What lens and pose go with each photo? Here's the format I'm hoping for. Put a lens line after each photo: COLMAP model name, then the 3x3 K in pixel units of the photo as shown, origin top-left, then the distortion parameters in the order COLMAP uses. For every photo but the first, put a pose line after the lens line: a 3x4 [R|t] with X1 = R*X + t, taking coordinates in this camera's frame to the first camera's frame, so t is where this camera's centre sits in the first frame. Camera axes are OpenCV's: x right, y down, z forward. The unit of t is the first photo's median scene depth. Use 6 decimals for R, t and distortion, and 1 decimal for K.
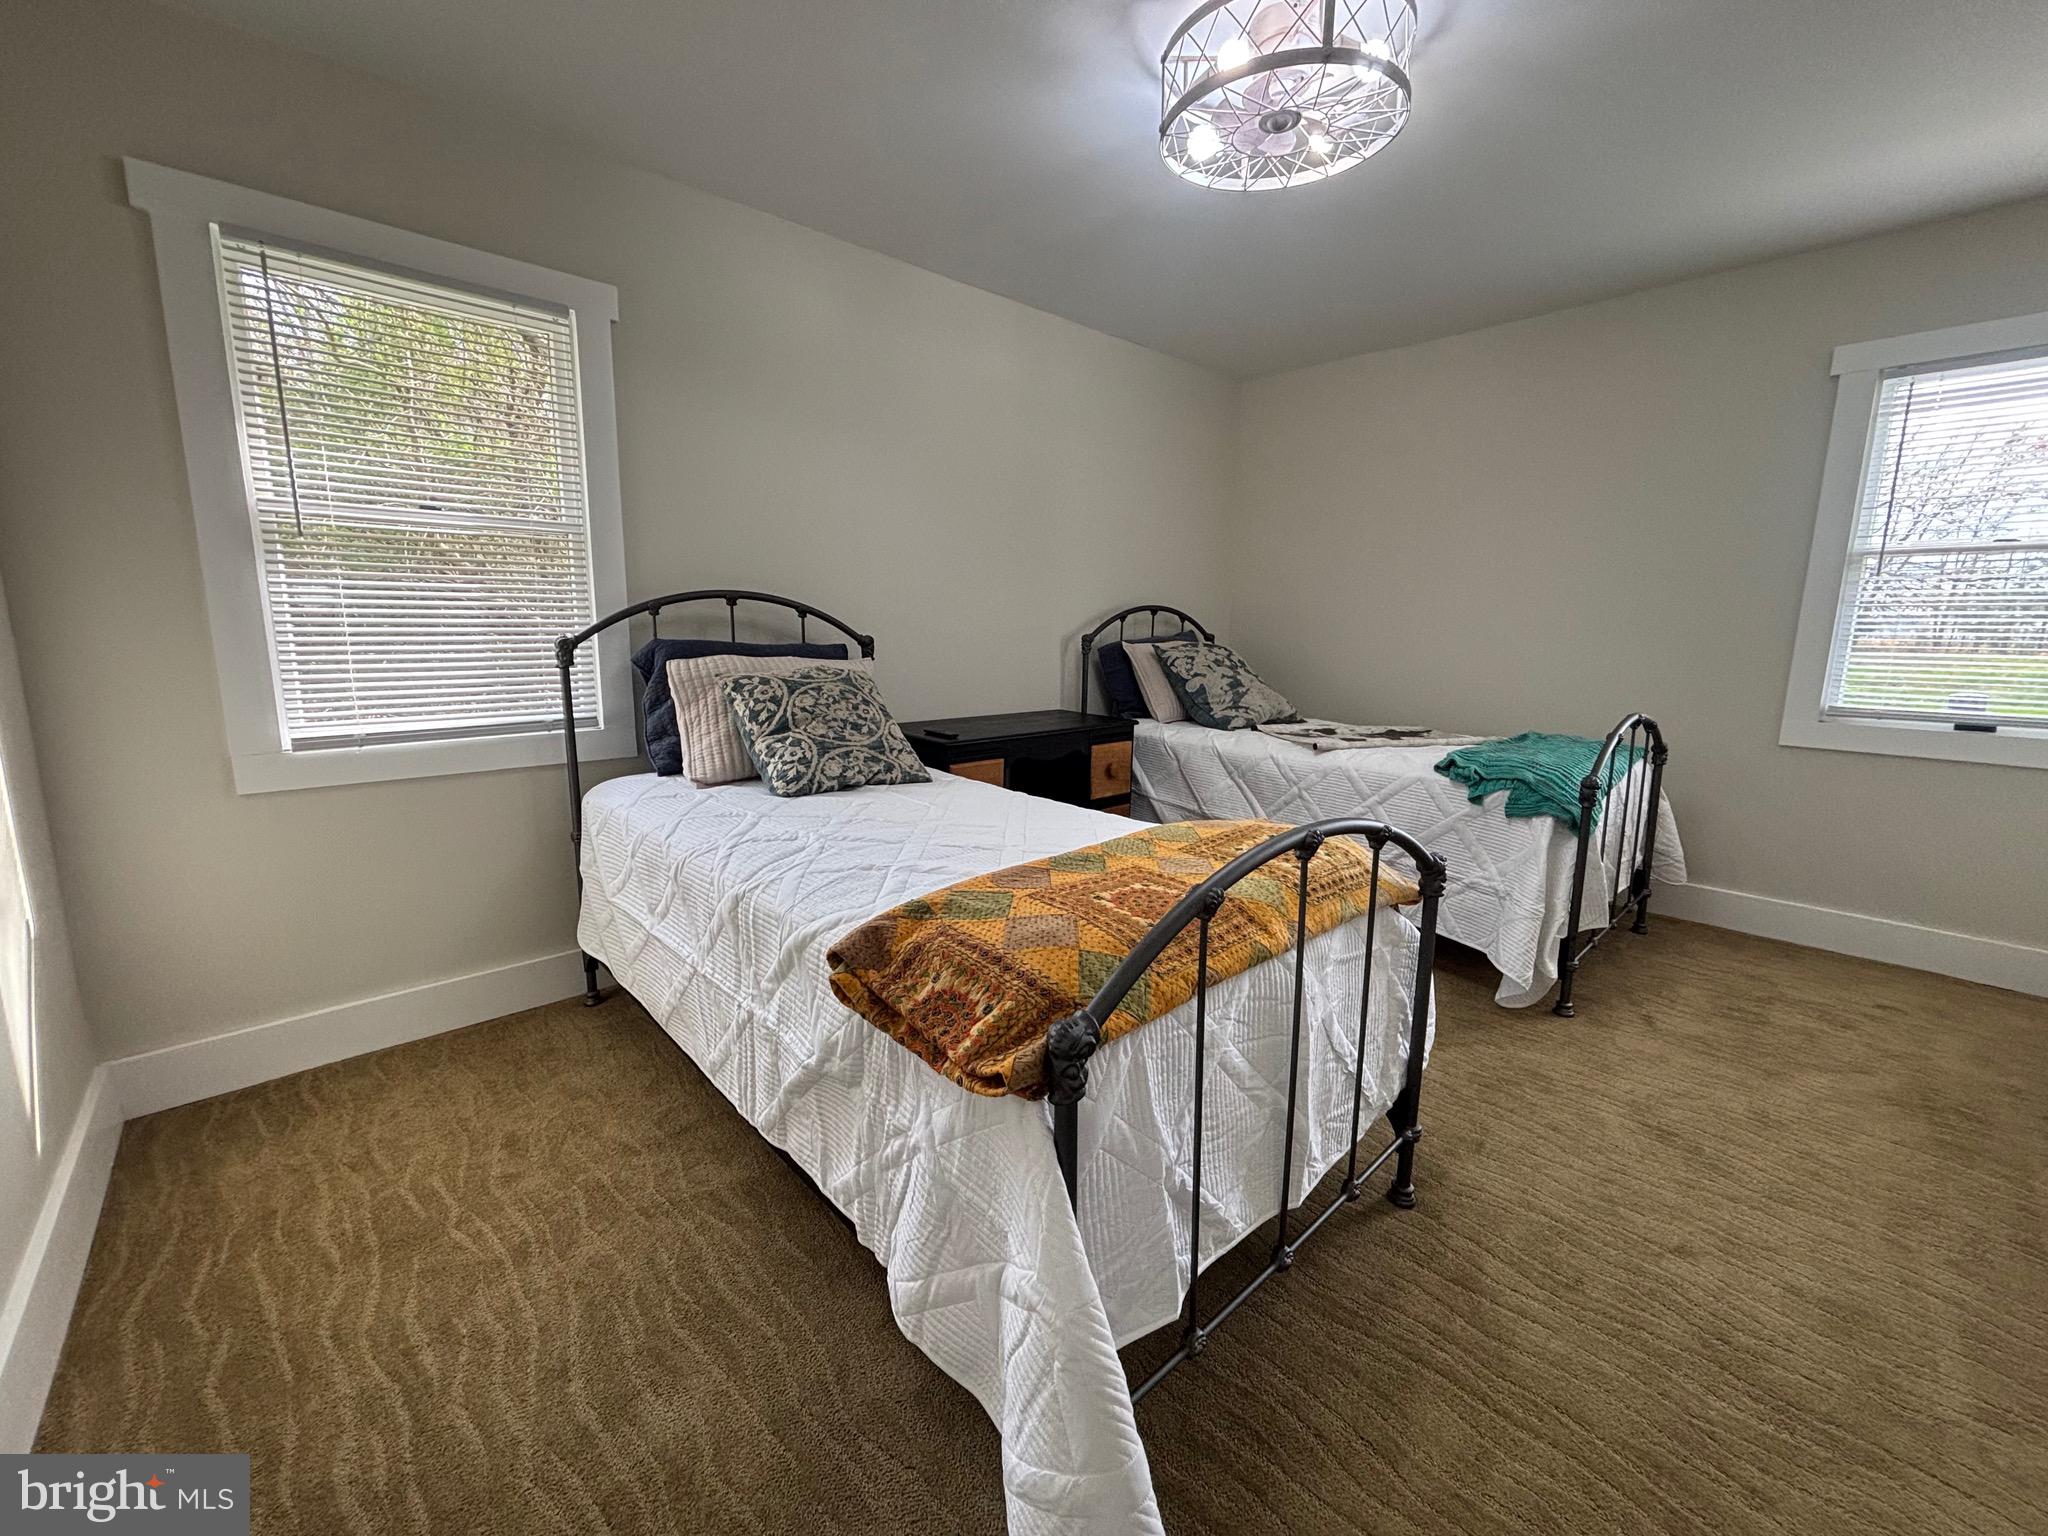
lens RADIAL K [[828.5, 0, 1023.7], [0, 828.5, 758.8], [0, 0, 1]] dist [0.003523, 0.000810]
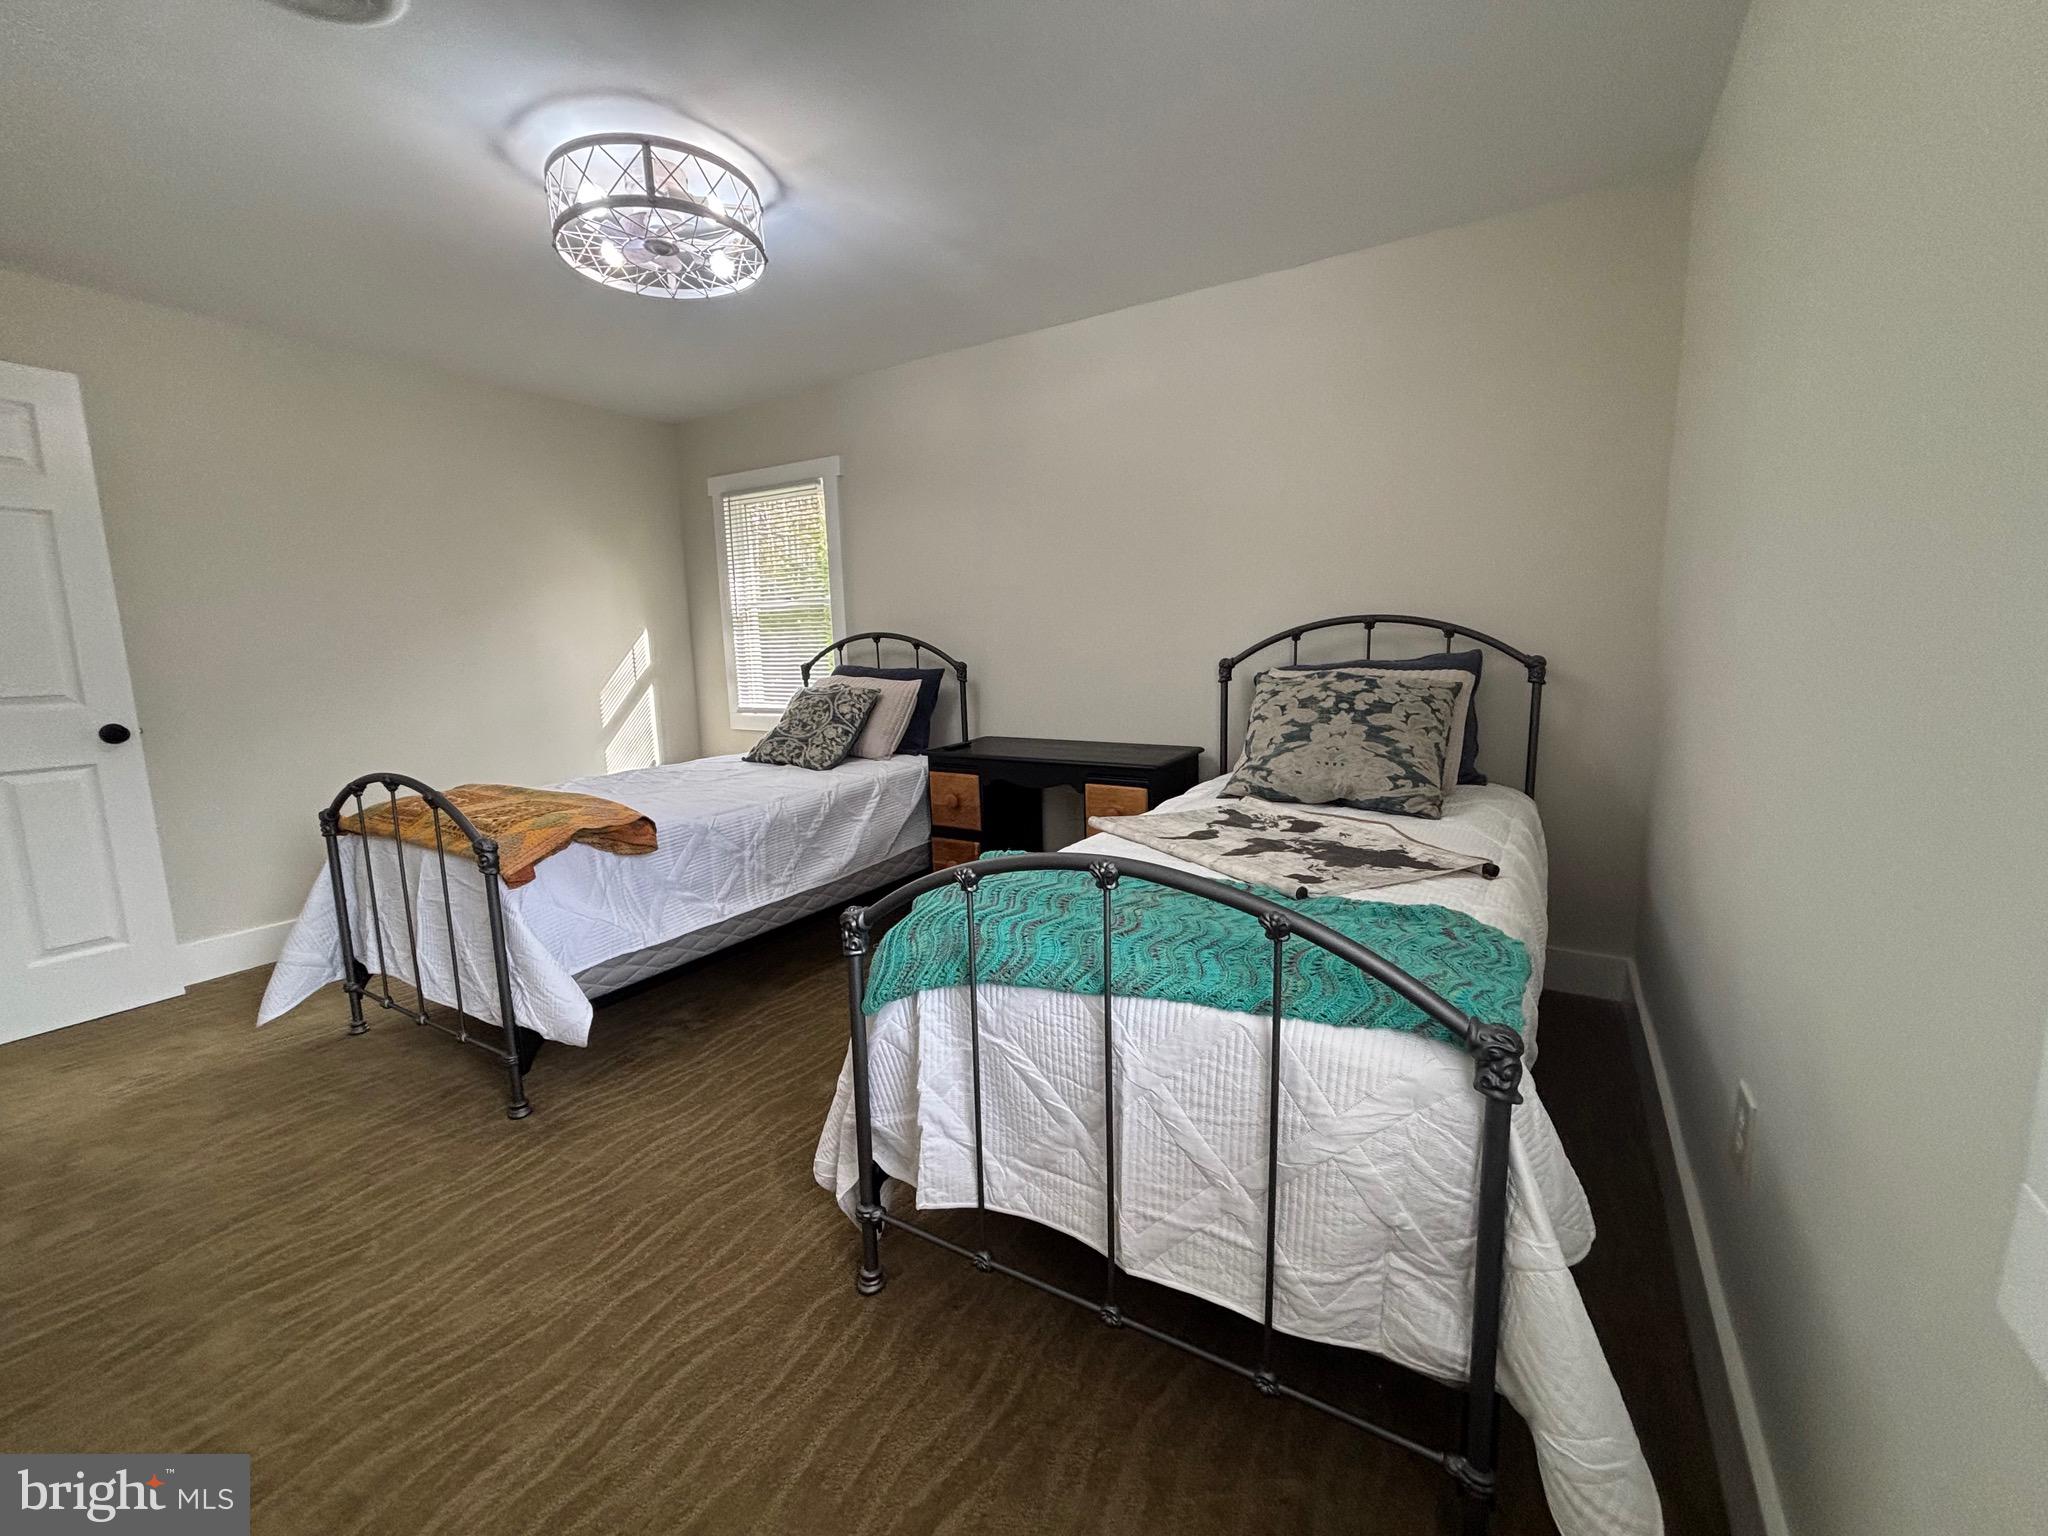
lens RADIAL K [[828.5, 0, 1025.1], [0, 828.5, 774.4], [0, 0, 1]] dist [0.003523, 0.000810]
pose [[0.275445, 0.134756, -0.951825, 1.095447], [-0.131586, 0.986092, 0.101528, -0.127664], [0.952268, 0.097282, 0.289346, 0.789133]]
